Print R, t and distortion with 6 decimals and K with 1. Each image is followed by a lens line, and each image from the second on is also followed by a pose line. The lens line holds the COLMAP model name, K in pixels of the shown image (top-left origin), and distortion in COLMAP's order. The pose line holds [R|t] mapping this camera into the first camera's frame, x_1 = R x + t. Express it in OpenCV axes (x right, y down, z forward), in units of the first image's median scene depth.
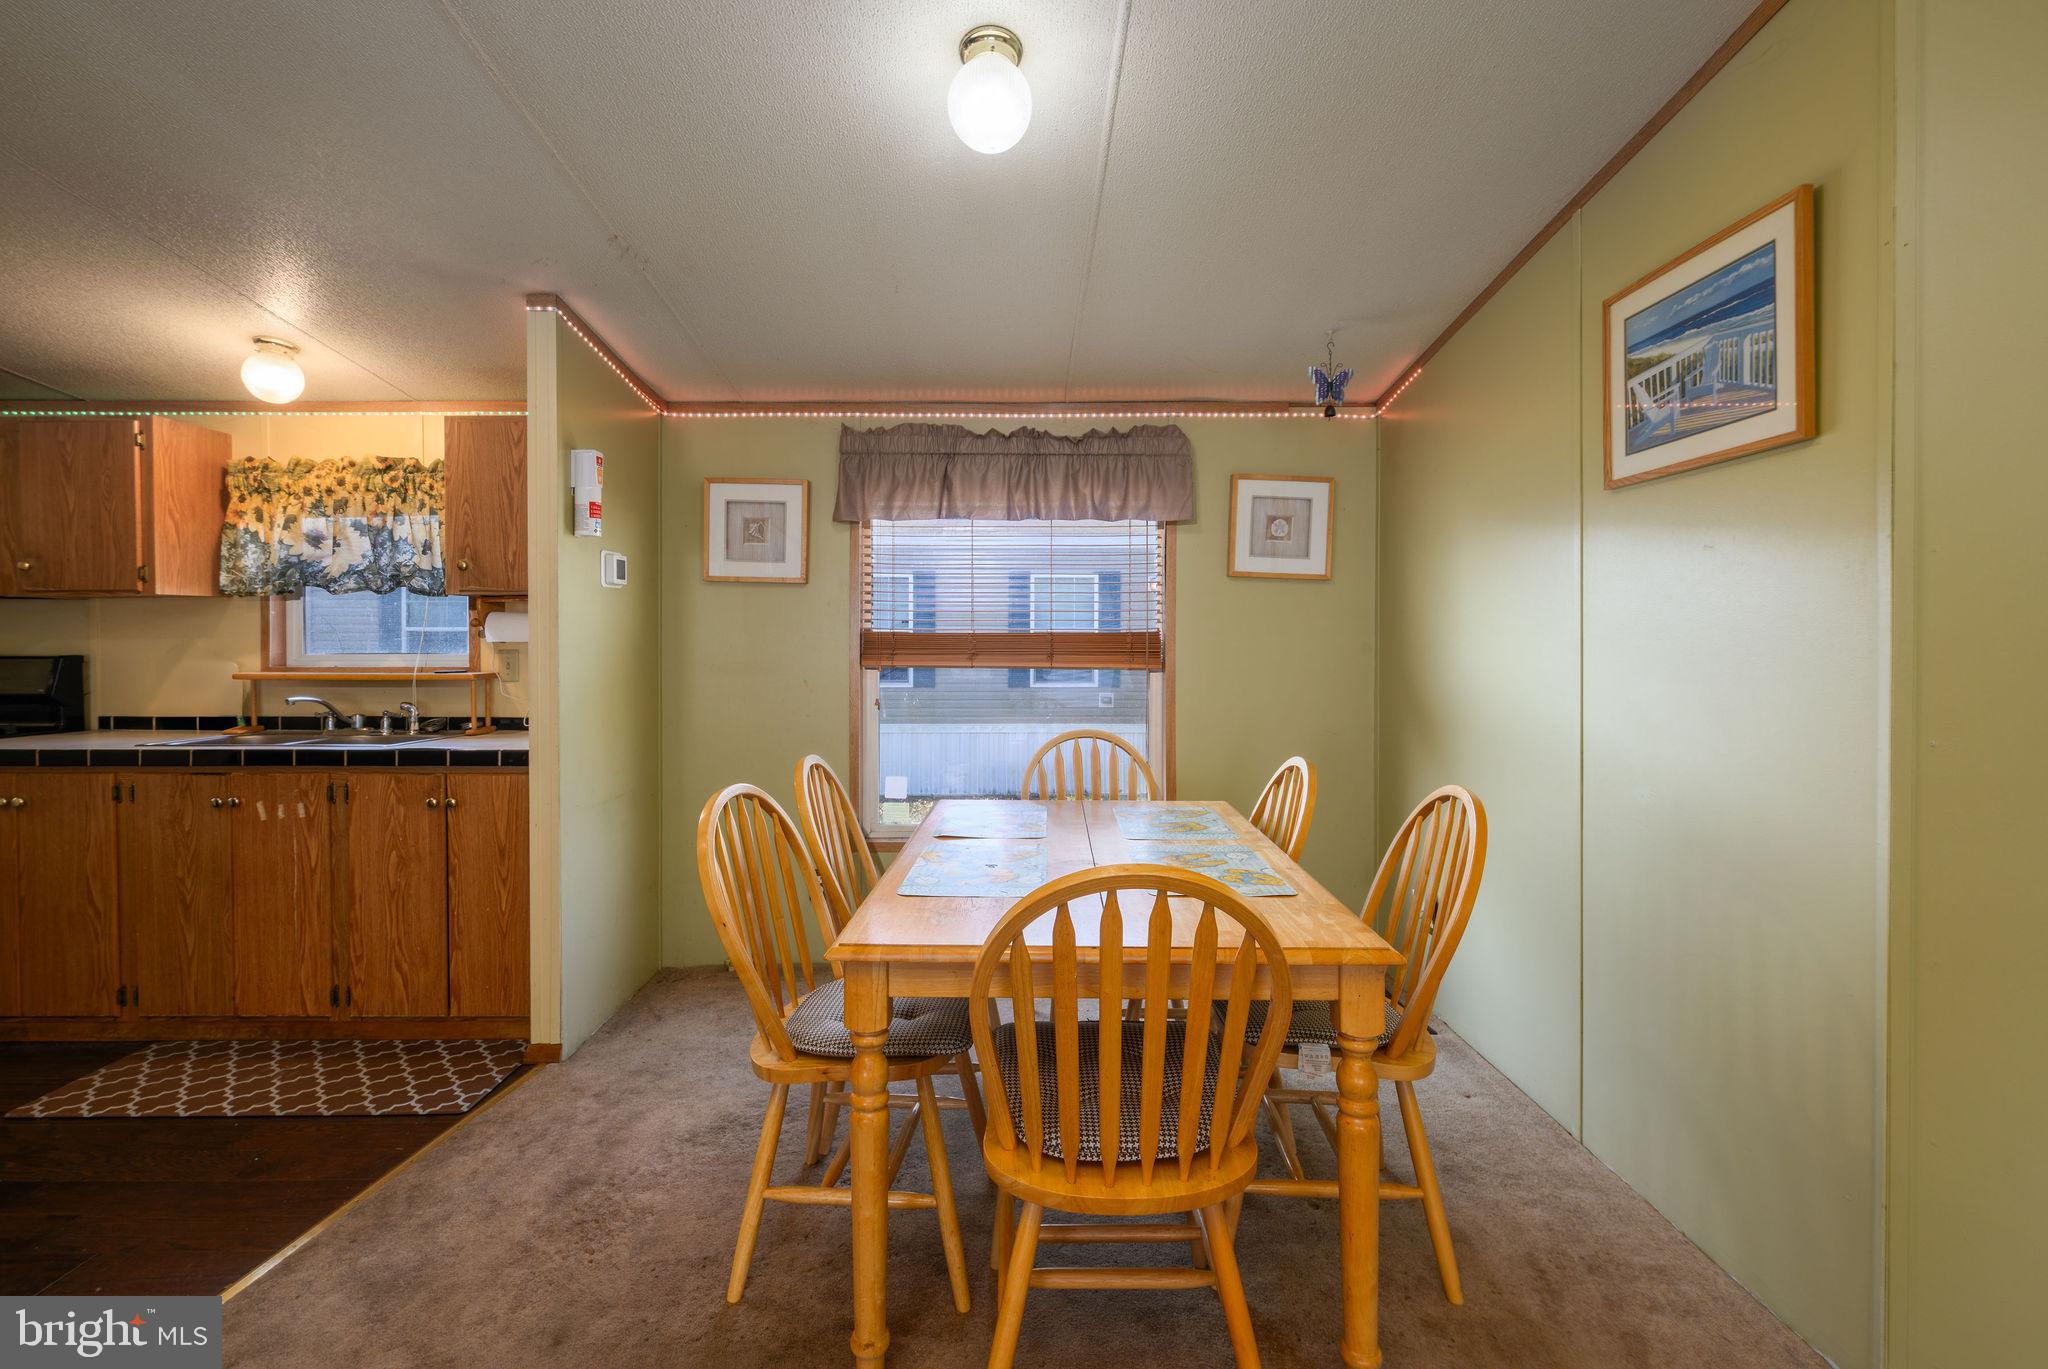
lens RADIAL K [[939.5, 0, 1029.1], [0, 939.5, 654.7], [0, 0, 1]] dist [0.001467, -0.000321]
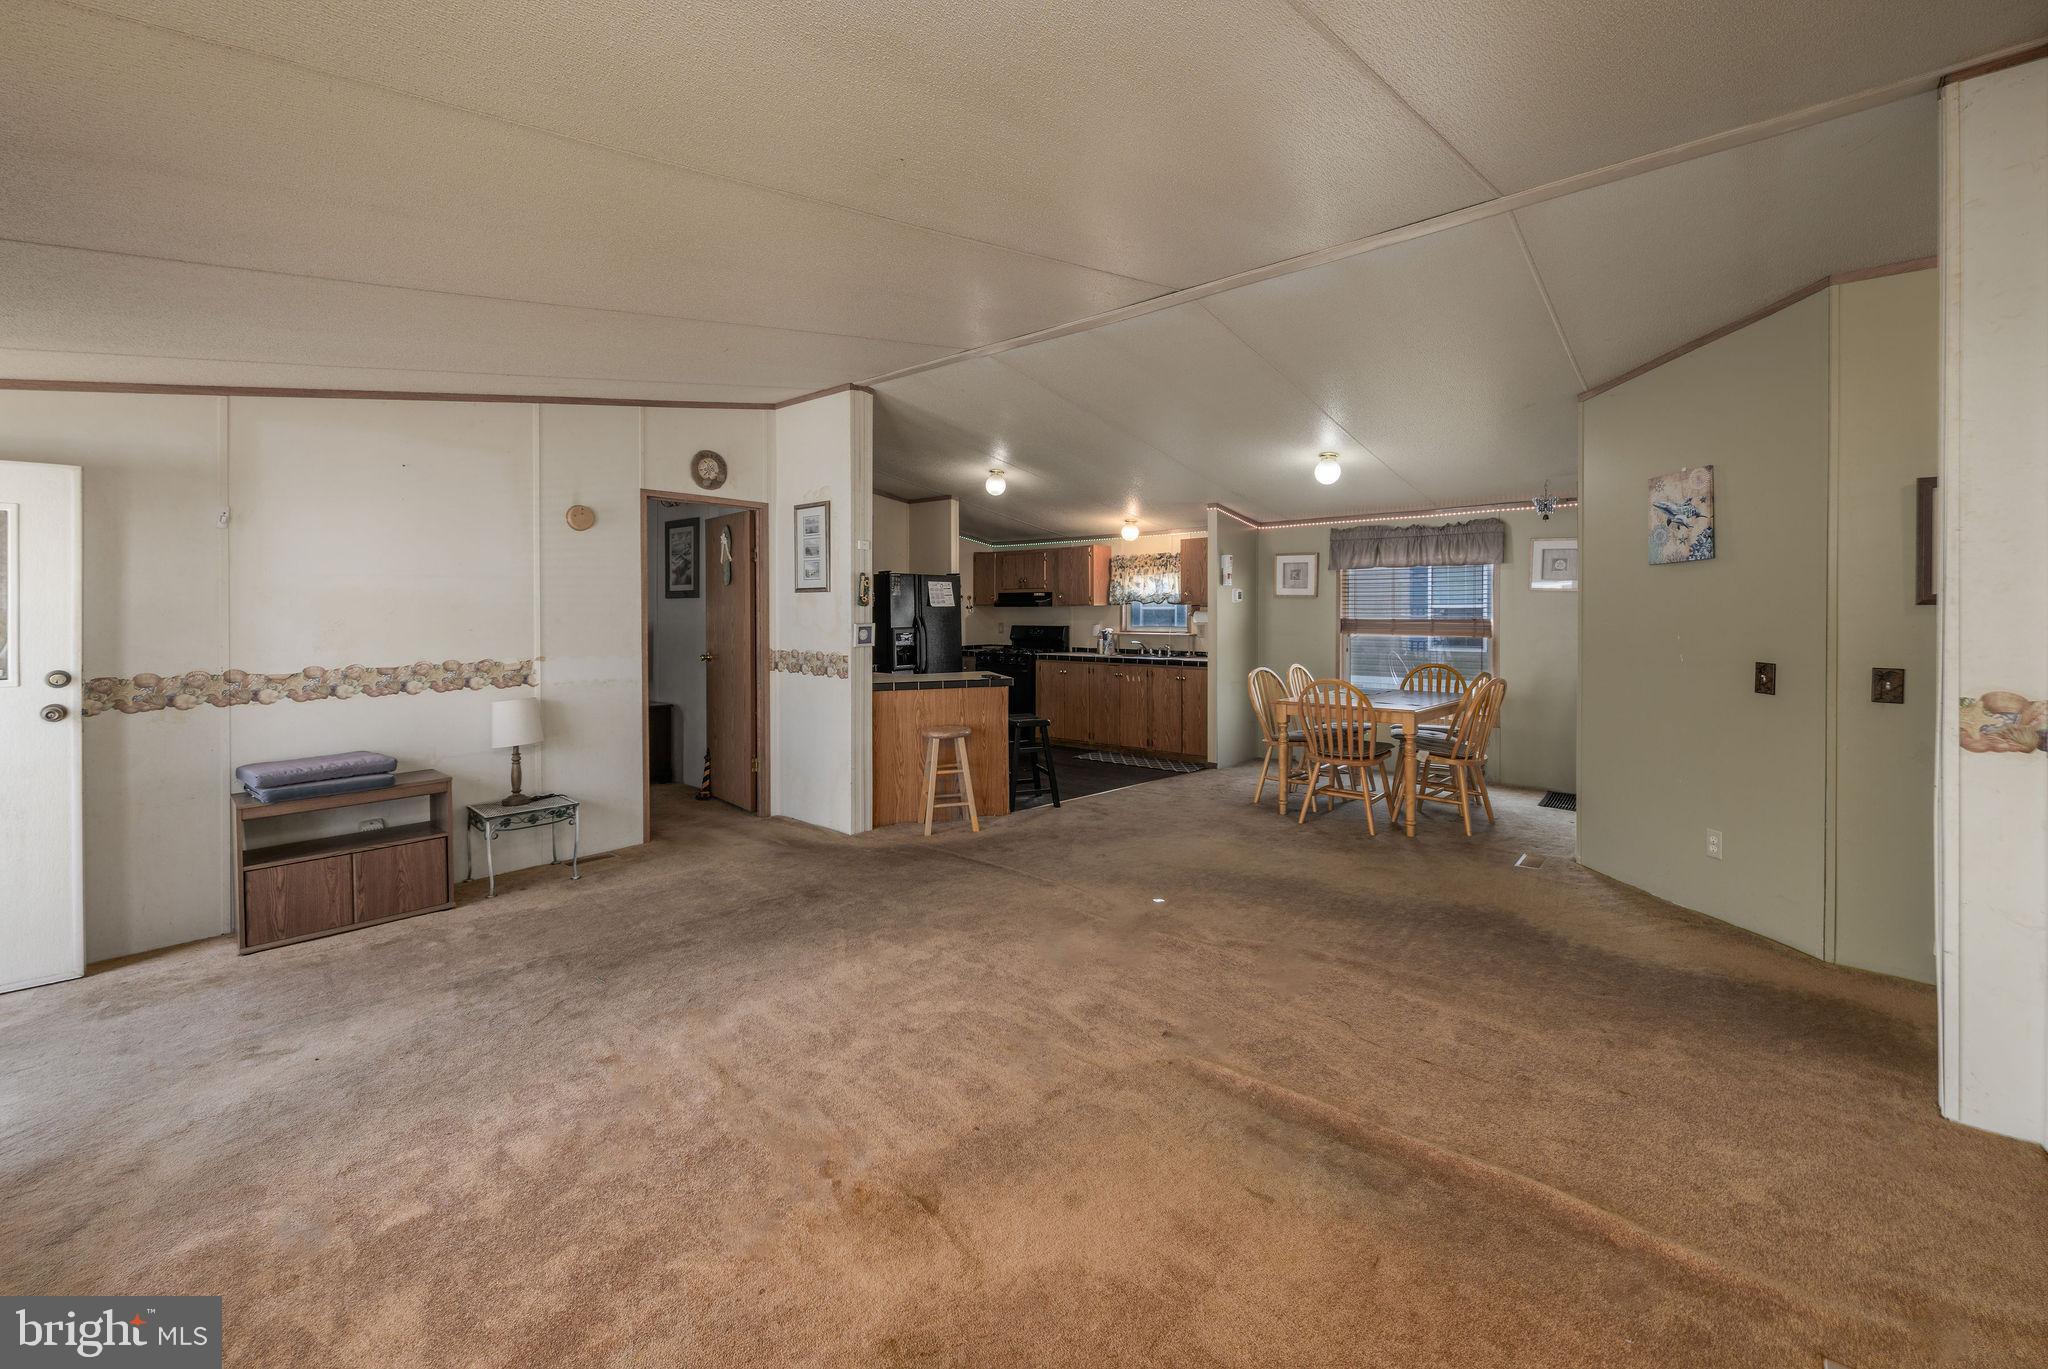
lens RADIAL K [[826.6, 0, 1024.7], [0, 826.6, 625.6], [0, 0, 1]] dist [0.000174, -0.000001]
pose [[0.758455, 0.007154, -0.651686, 0.566507], [-0.006171, 0.999974, 0.003795, -0.009676], [0.651696, 0.001144, 0.758479, -1.052684]]
